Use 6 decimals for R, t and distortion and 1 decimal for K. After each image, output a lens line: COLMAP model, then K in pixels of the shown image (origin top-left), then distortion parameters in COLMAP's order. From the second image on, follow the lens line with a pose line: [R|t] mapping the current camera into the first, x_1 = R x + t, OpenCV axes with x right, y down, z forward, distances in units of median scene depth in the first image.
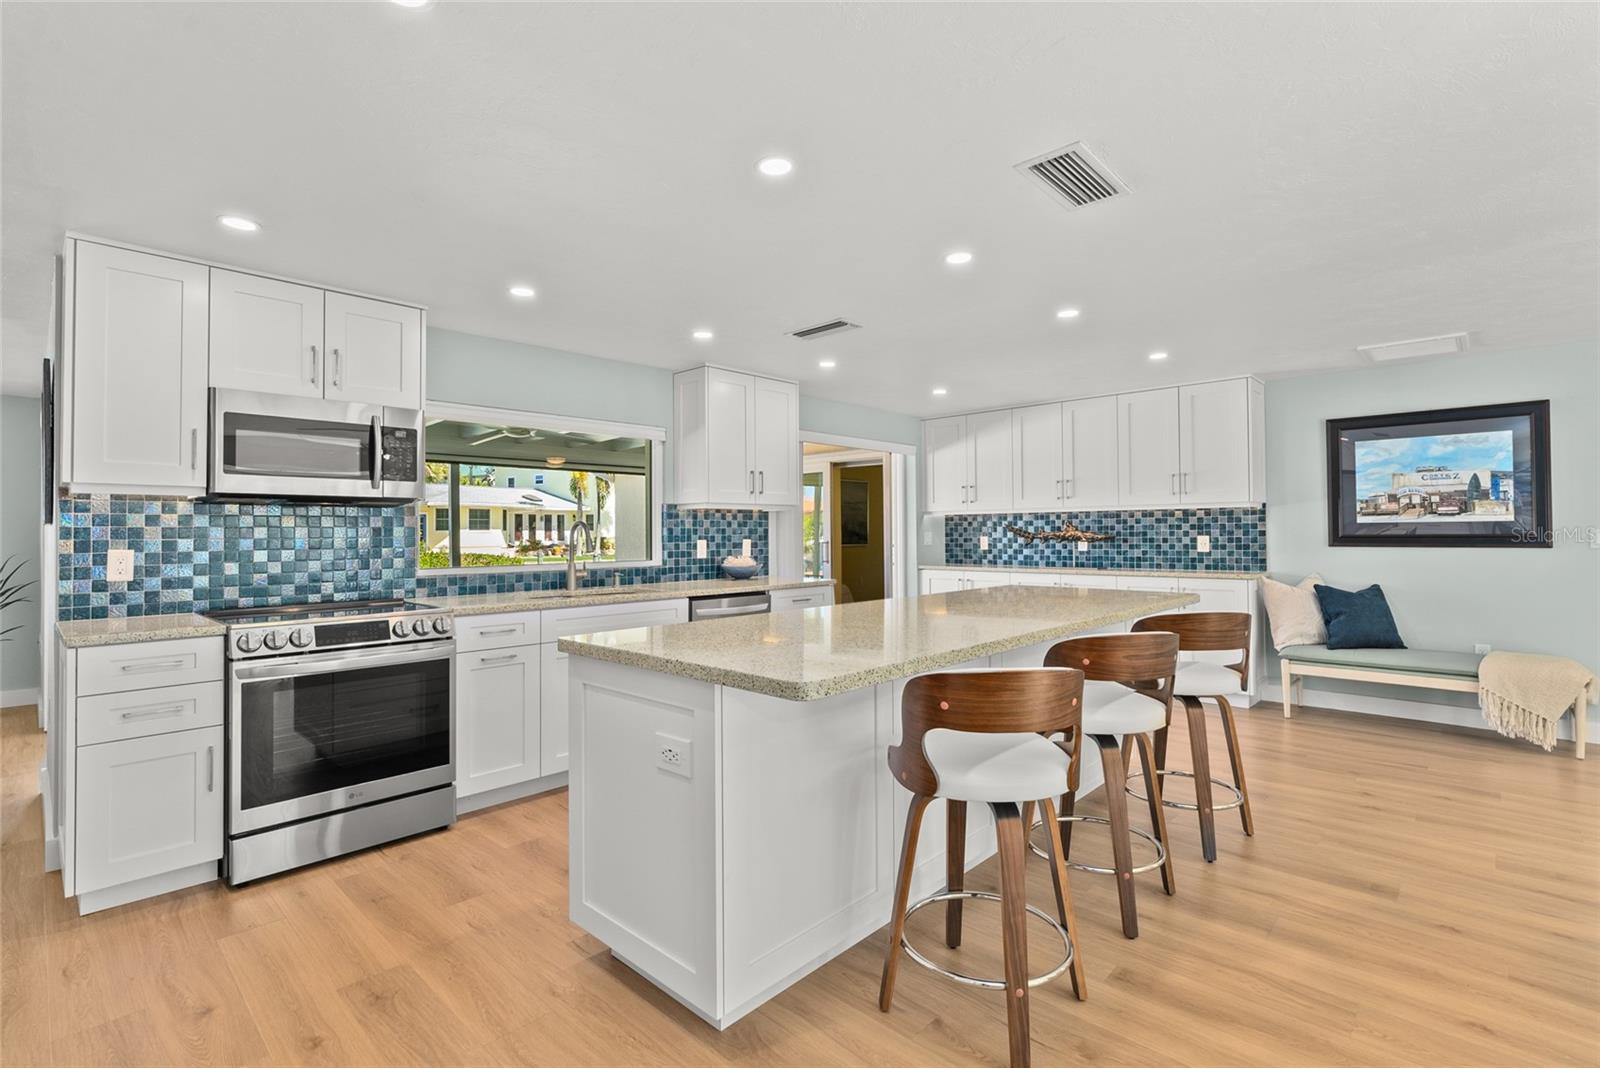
lens RADIAL K [[732.1, 0, 792.5], [0, 732.1, 522.4], [0, 0, 1]] dist [-0.007430, 0.003050]
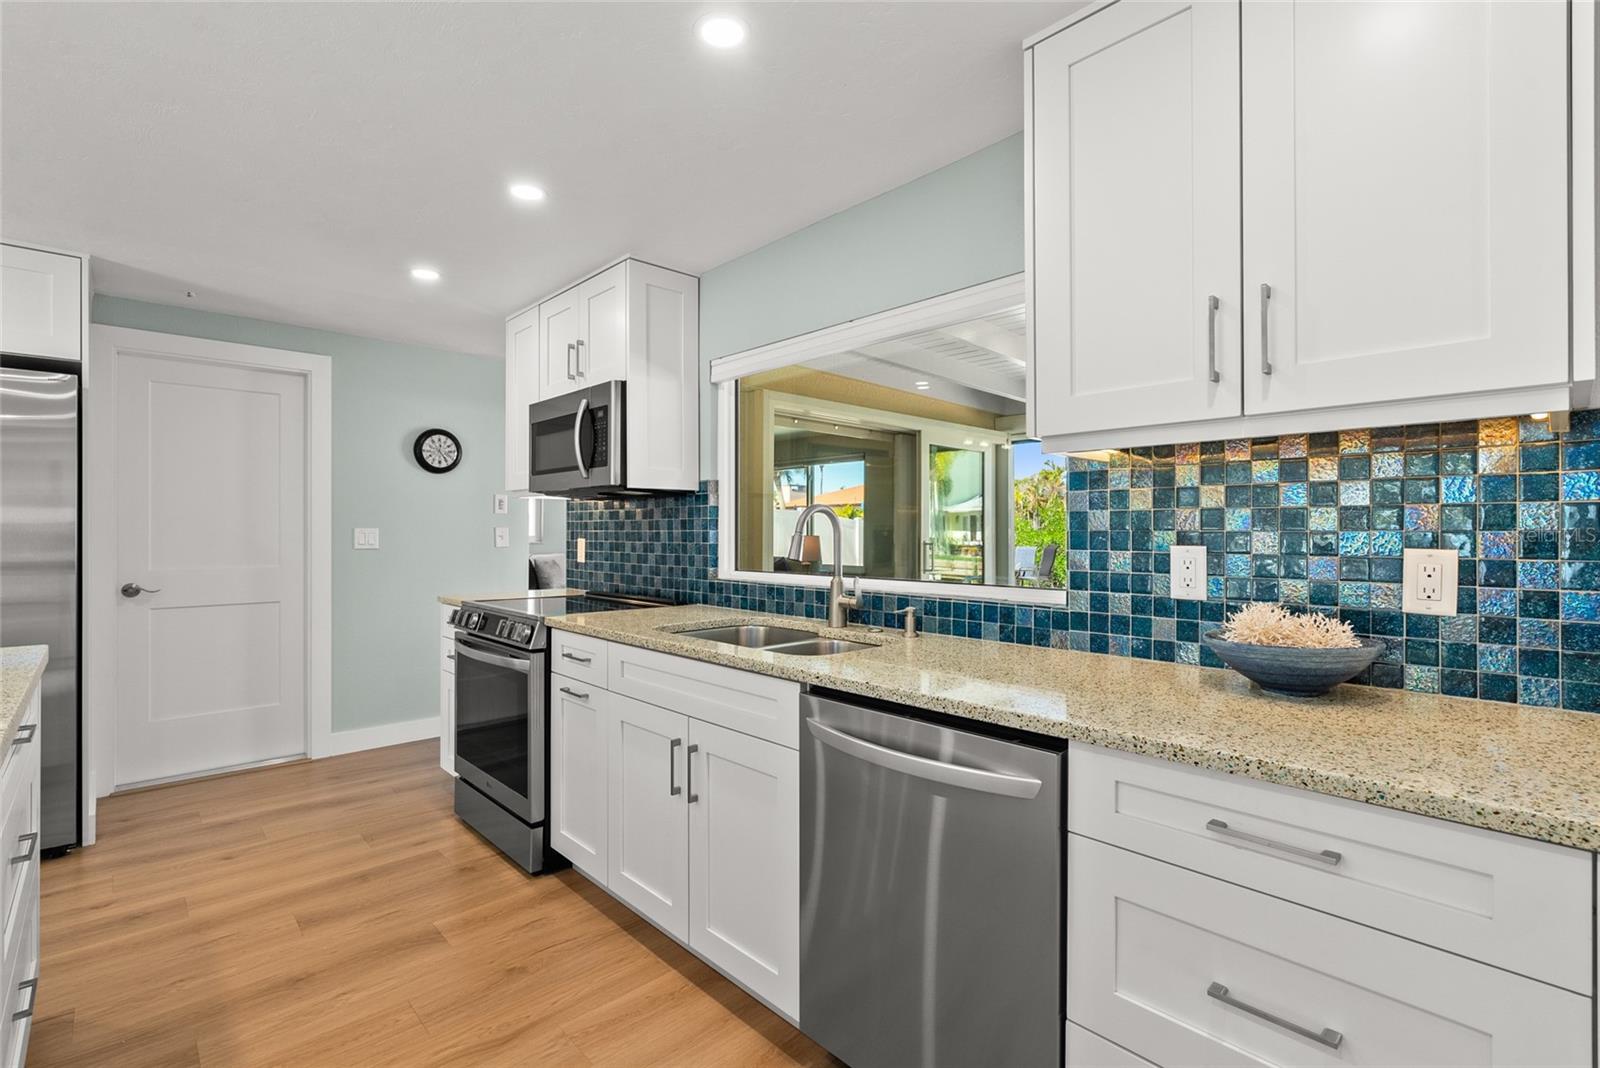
lens RADIAL K [[732.1, 0, 790.8], [0, 732.1, 525.1], [0, 0, 1]] dist [-0.007430, 0.003050]
pose [[-0.050737, -0.001099, -0.998711, 0.224789], [0.015270, 0.999882, -0.001876, 0.012917], [0.998595, -0.015345, -0.050715, 0.855782]]
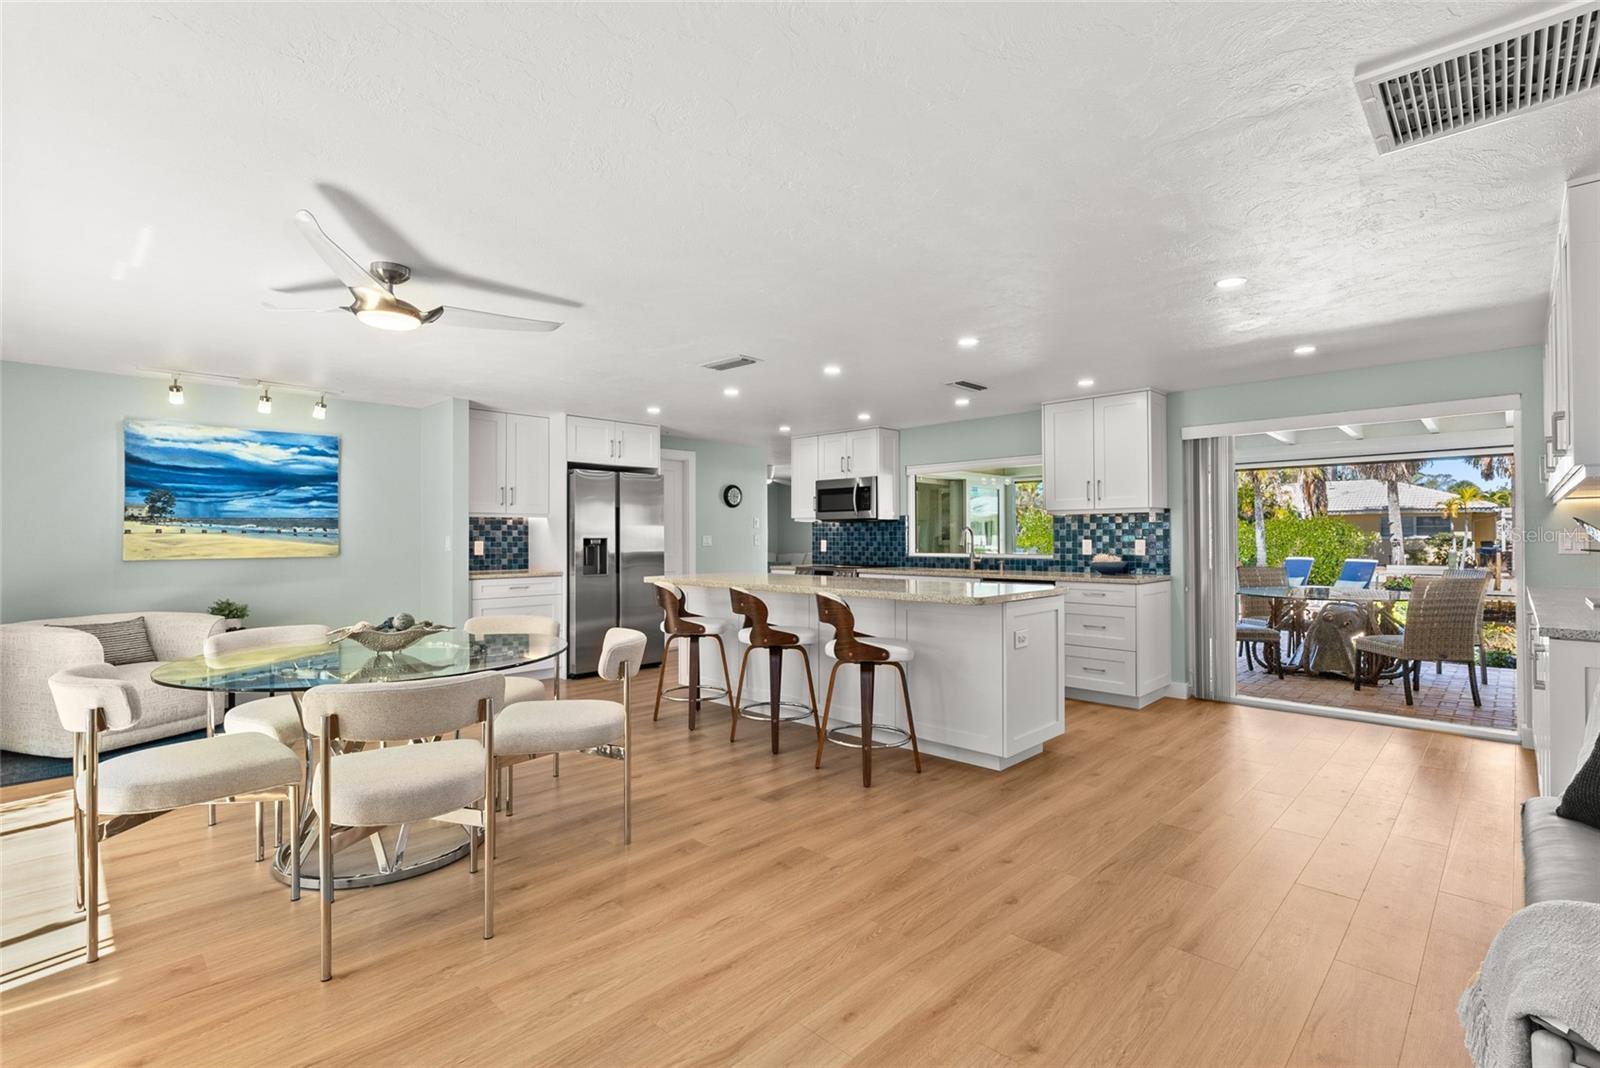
lens RADIAL K [[732.1, 0, 794.6], [0, 732.1, 528.6], [0, 0, 1]] dist [-0.007430, 0.003050]
pose [[-0.011513, -0.004357, -0.999924, 1.112758], [0.018246, 0.999823, -0.004567, 0.002485], [0.999767, -0.018298, -0.011431, 0.545439]]
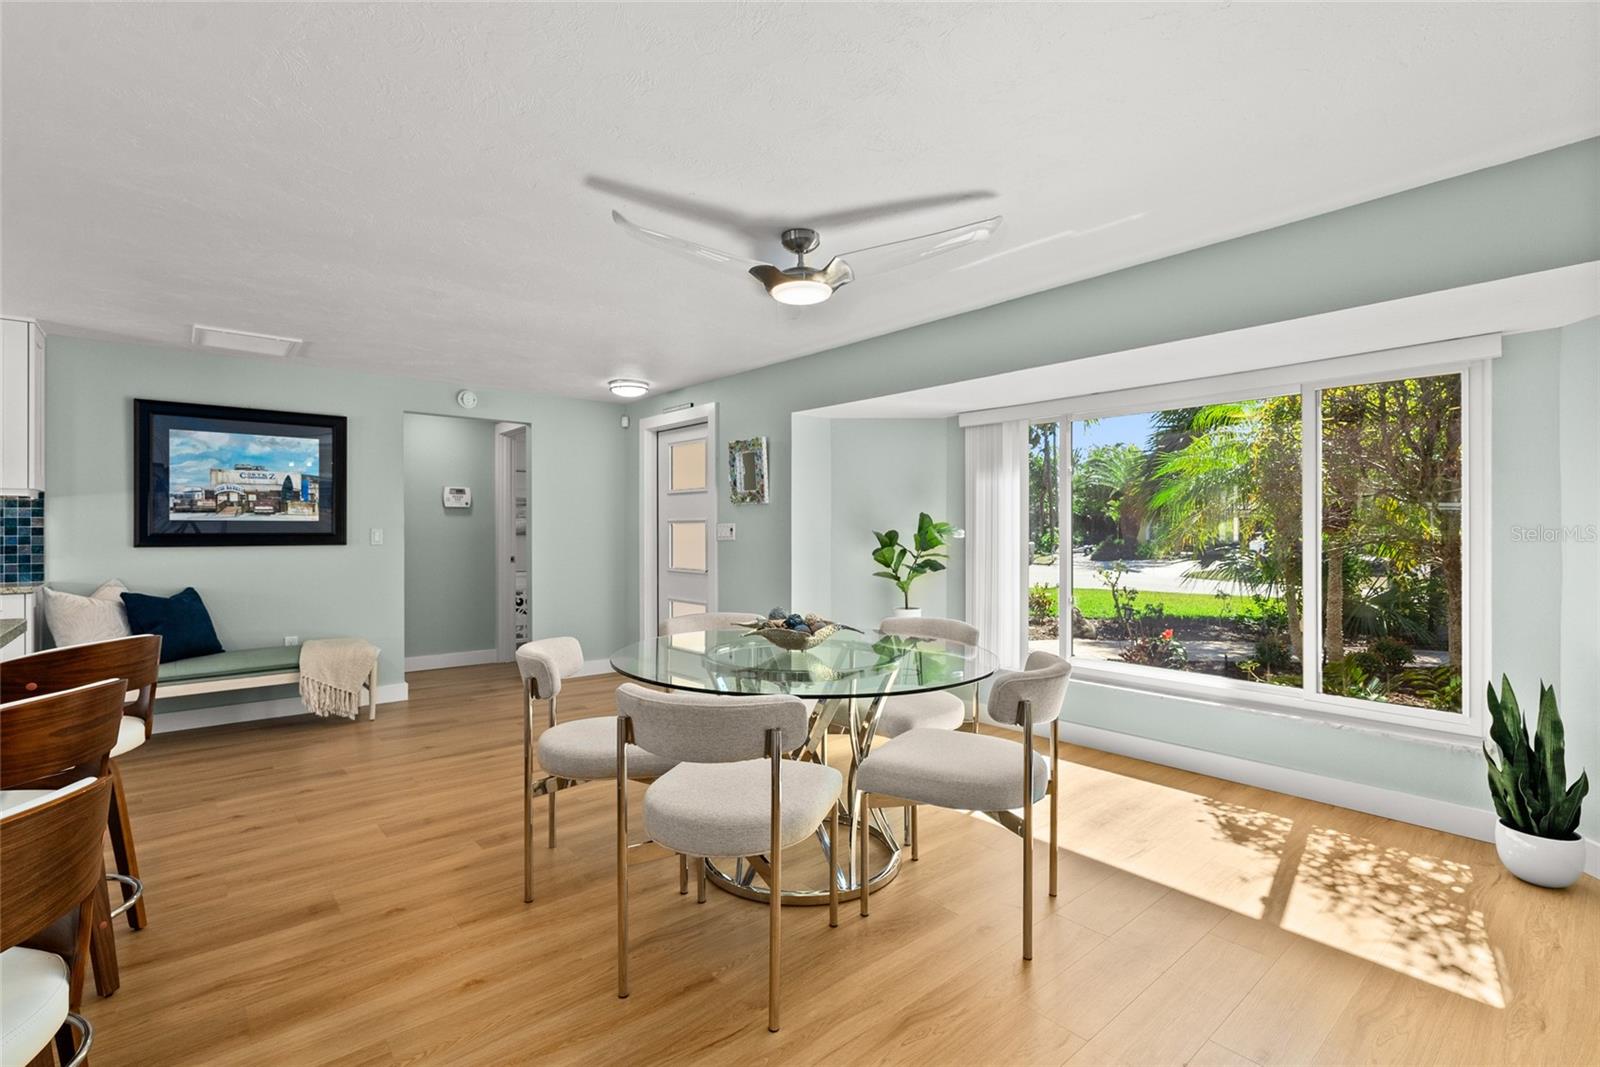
lens RADIAL K [[732.1, 0, 795.1], [0, 732.1, 529.6], [0, 0, 1]] dist [-0.007430, 0.003050]
pose [[0.098184, 0.006110, 0.995150, -0.037229], [-0.016023, 0.999861, -0.004558, 0.004094], [-0.995039, -0.015498, 0.098268, 0.155097]]
